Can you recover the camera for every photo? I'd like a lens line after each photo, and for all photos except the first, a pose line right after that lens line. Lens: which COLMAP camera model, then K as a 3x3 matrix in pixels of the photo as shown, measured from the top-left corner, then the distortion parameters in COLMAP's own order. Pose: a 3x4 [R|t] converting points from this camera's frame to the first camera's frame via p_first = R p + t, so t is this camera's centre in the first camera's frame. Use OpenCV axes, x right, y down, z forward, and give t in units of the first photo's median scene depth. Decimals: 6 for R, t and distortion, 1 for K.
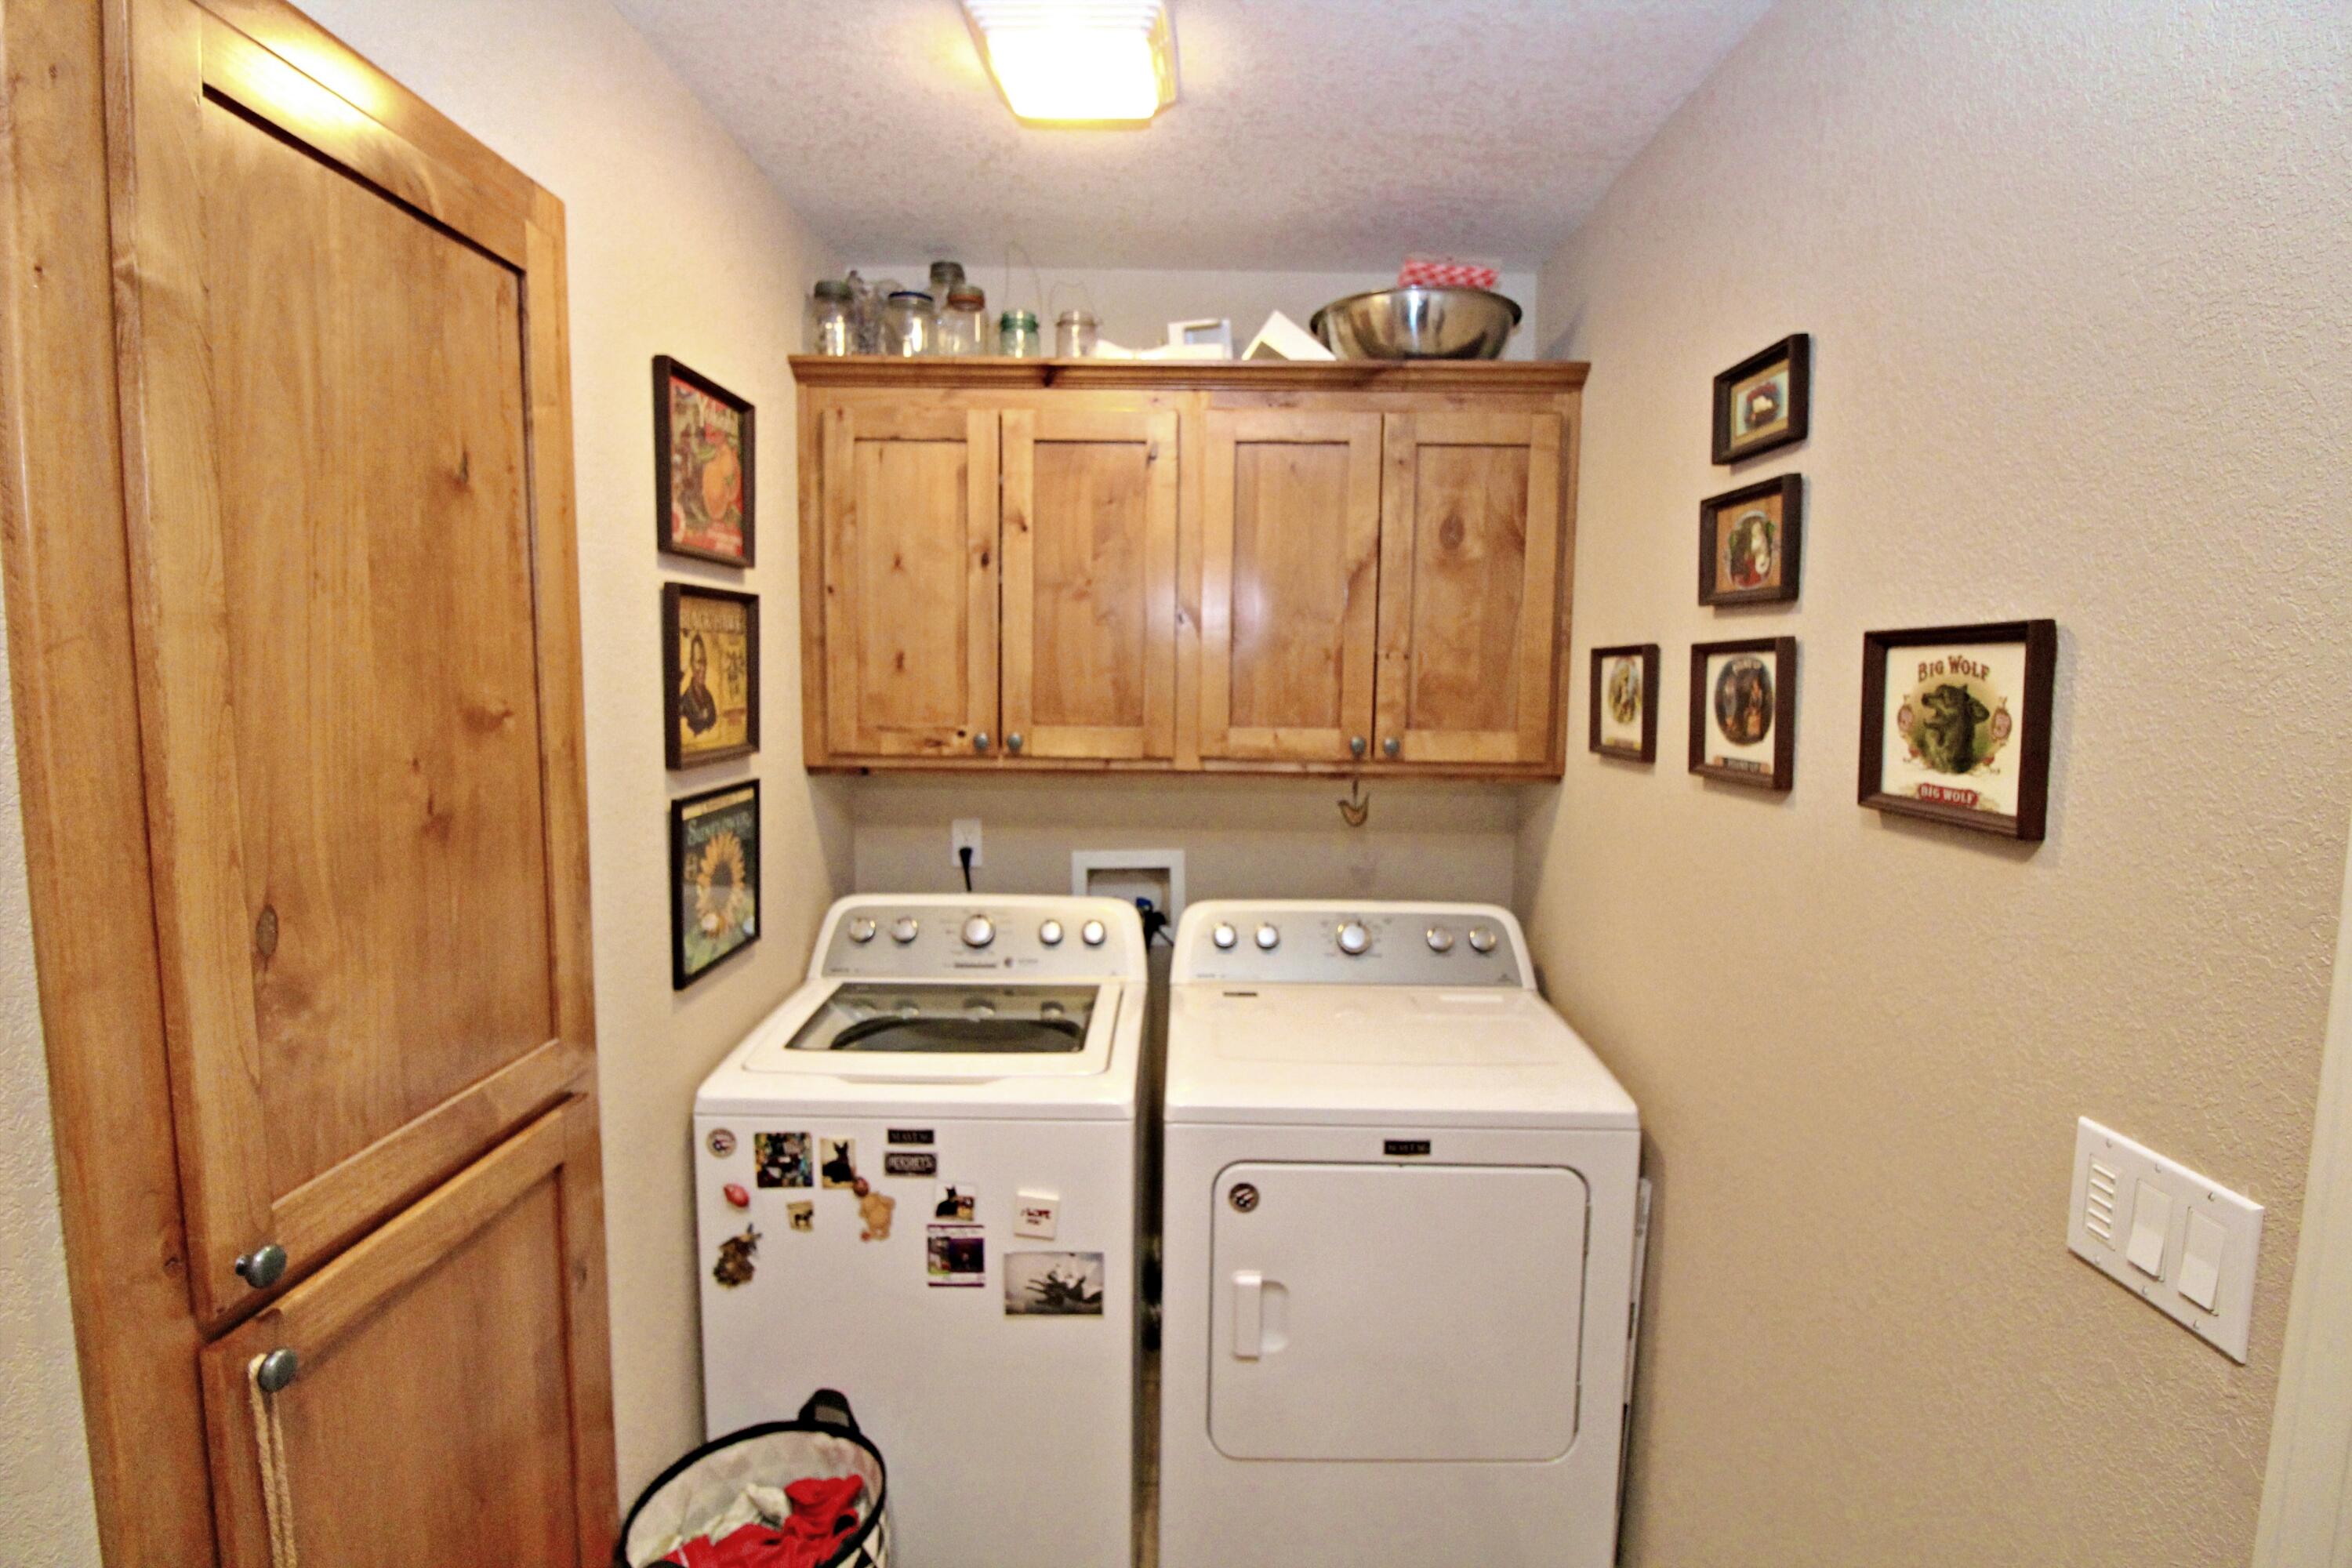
lens RADIAL K [[1103.1, 0, 1175.7], [0, 1103.1, 776.5], [0, 0, 1]] dist [-0.003050, -0.008130]
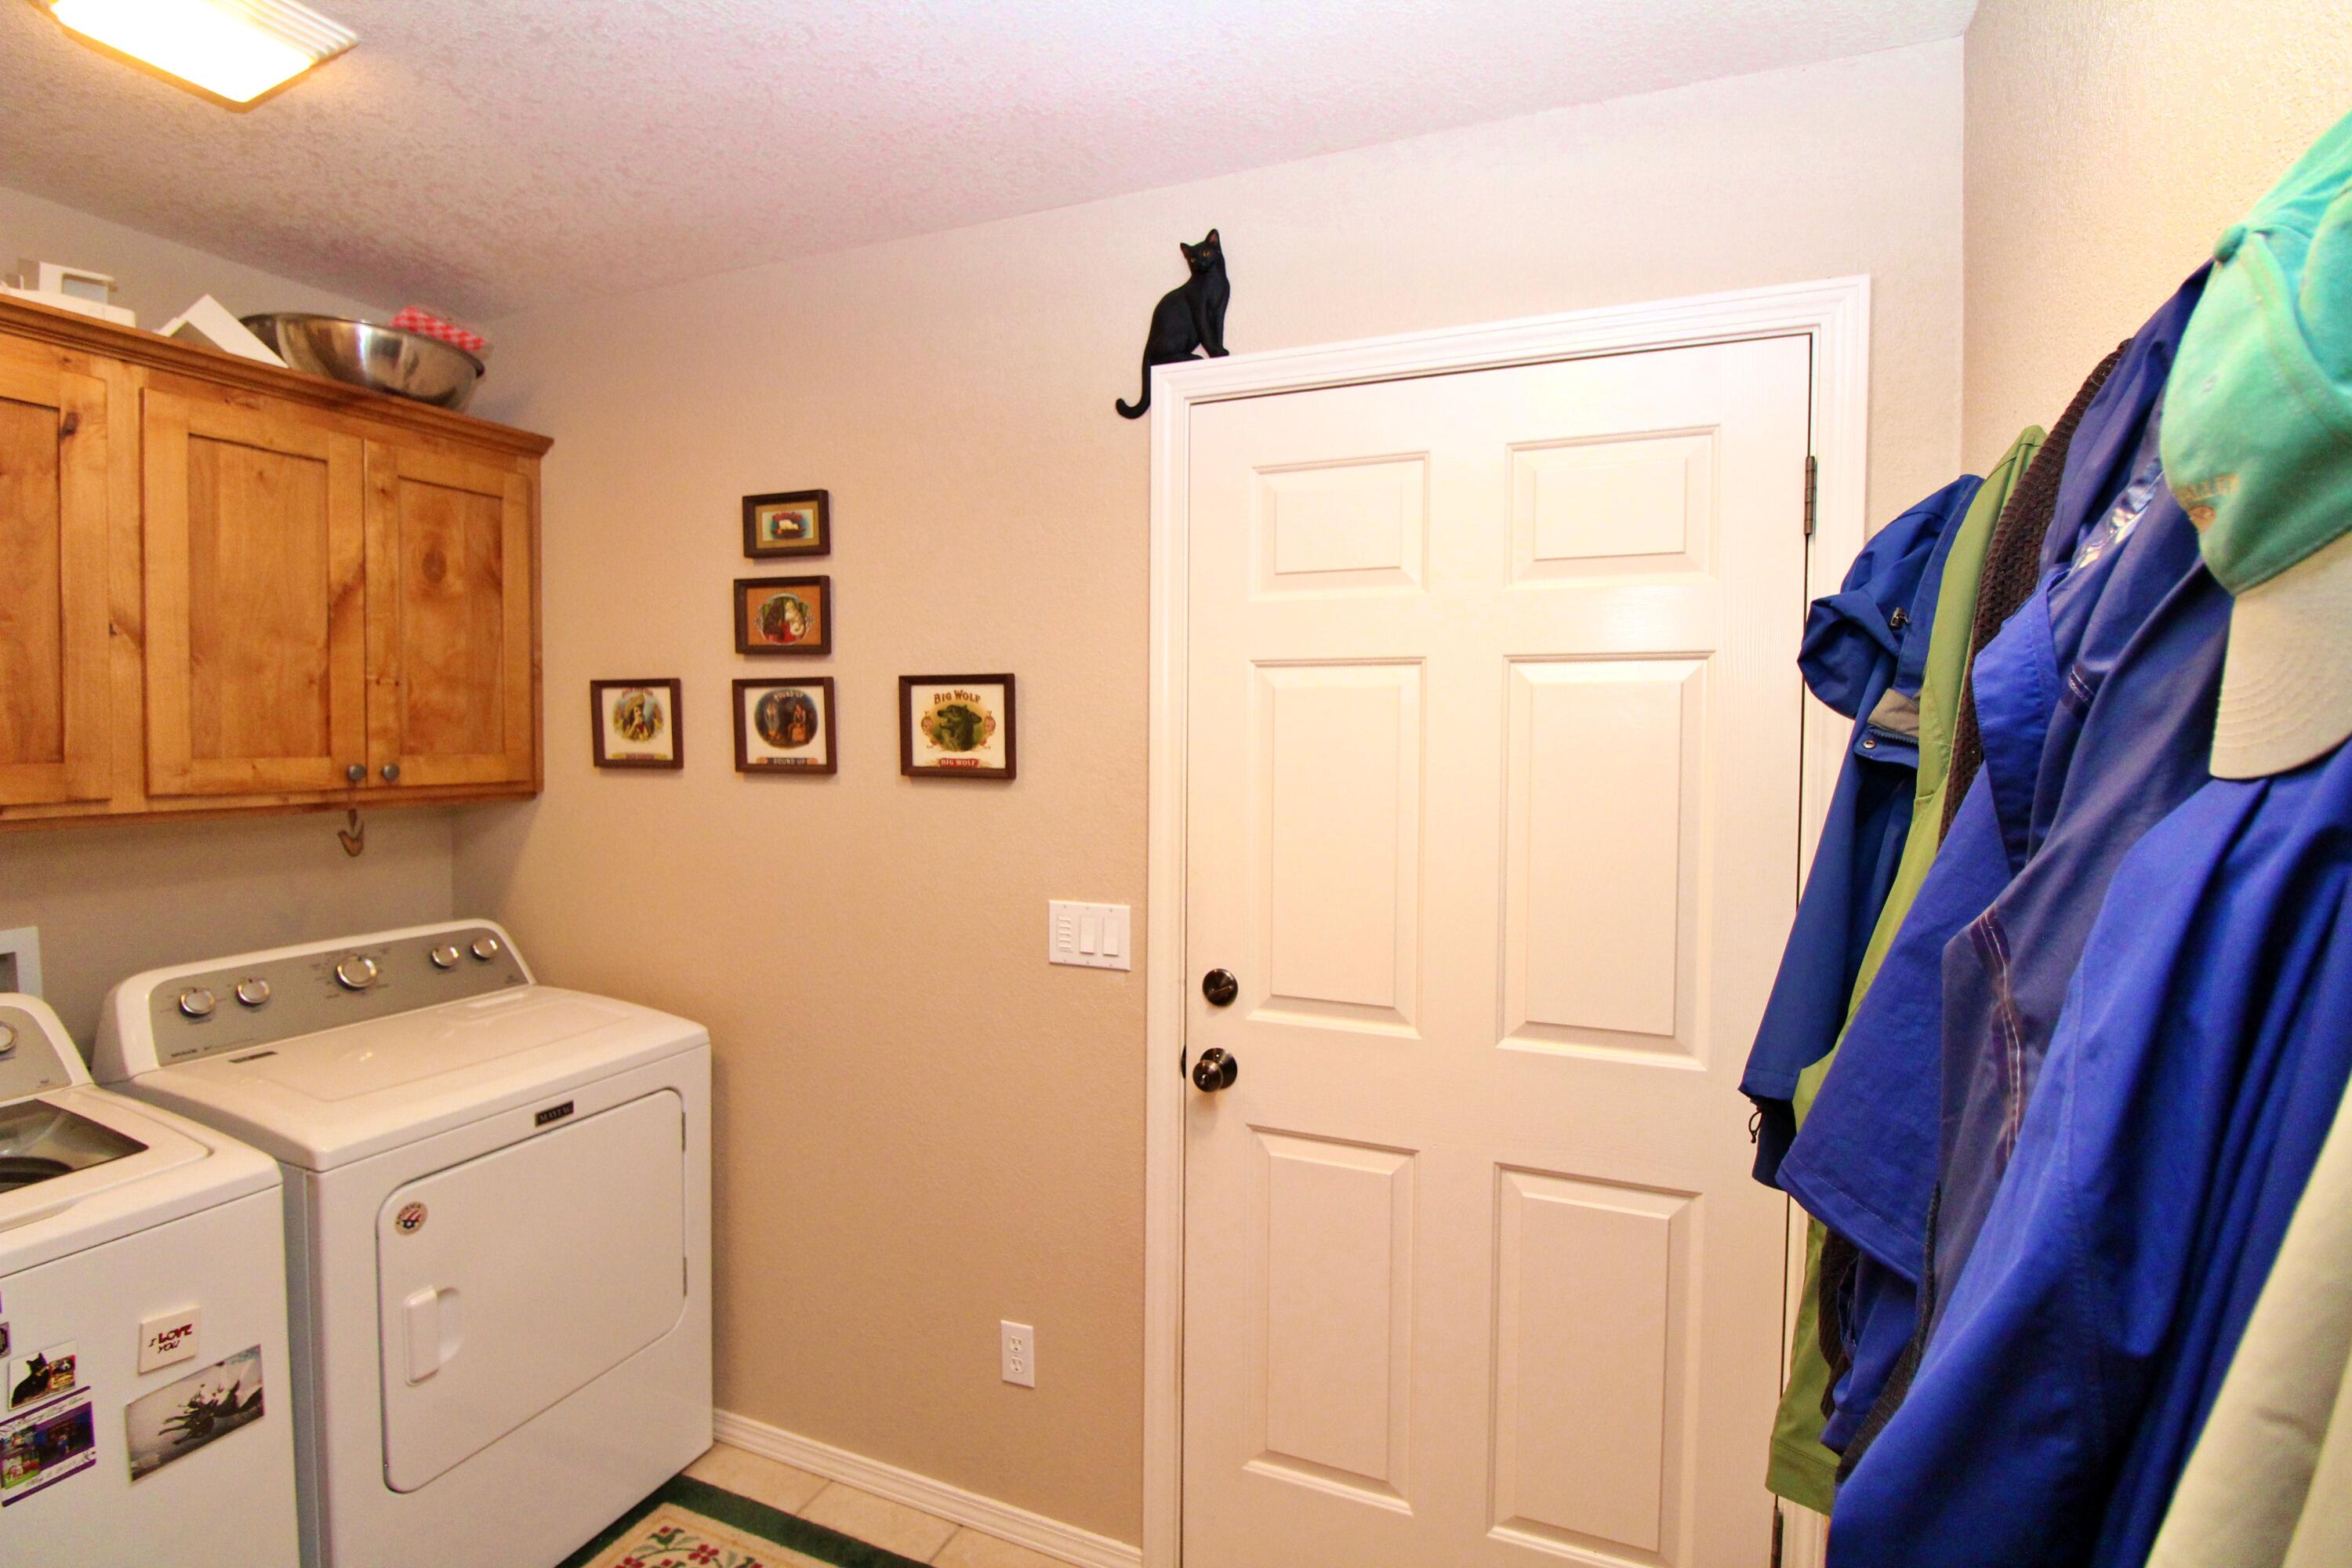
lens RADIAL K [[1103.1, 0, 1178.6], [0, 1103.1, 777.6], [0, 0, 1]] dist [-0.003050, -0.008130]
pose [[0.375203, -0.050783, 0.925550, -0.504006], [0.084374, 0.996224, 0.020457, 0.019297], [-0.923095, 0.070417, 0.378071, -0.041388]]
